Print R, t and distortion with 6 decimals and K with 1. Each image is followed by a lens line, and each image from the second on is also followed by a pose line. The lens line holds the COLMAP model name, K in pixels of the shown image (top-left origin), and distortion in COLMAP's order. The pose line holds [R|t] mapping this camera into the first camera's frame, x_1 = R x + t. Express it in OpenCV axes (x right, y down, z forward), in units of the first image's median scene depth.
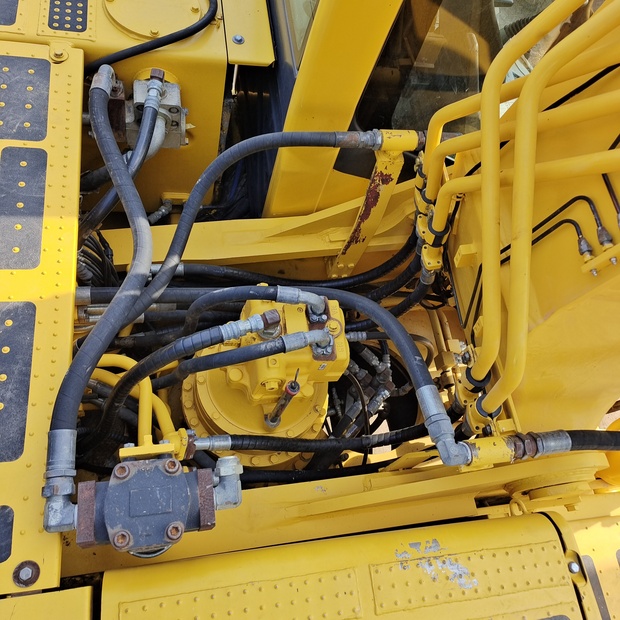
lens RADIAL K [[540.9, 0, 310.0], [0, 540.9, 310.0], [0, 0, 1]] dist [0.057393, -0.019484]
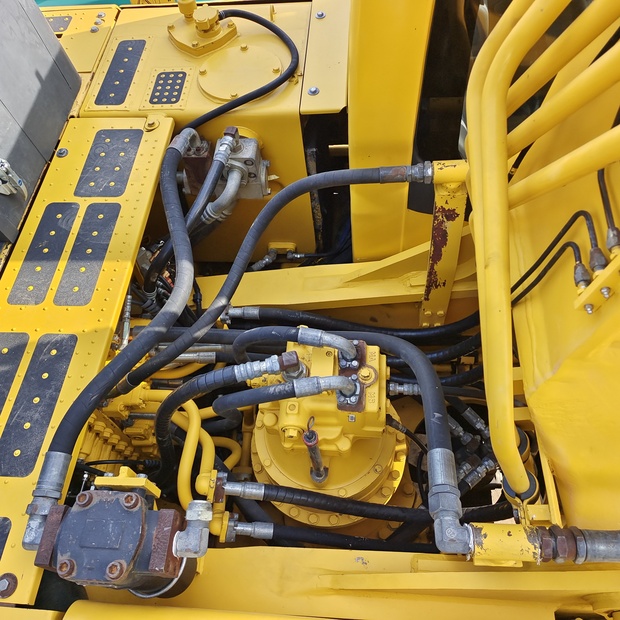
lens RADIAL K [[540.9, 0, 310.0], [0, 540.9, 310.0], [0, 0, 1]] dist [0.057393, -0.019484]
pose [[0.930957, 0.011871, -0.364936, 0.274291], [-0.050460, 0.994064, -0.096388, 0.014841], [0.361625, 0.108148, 0.926030, 0.109430]]
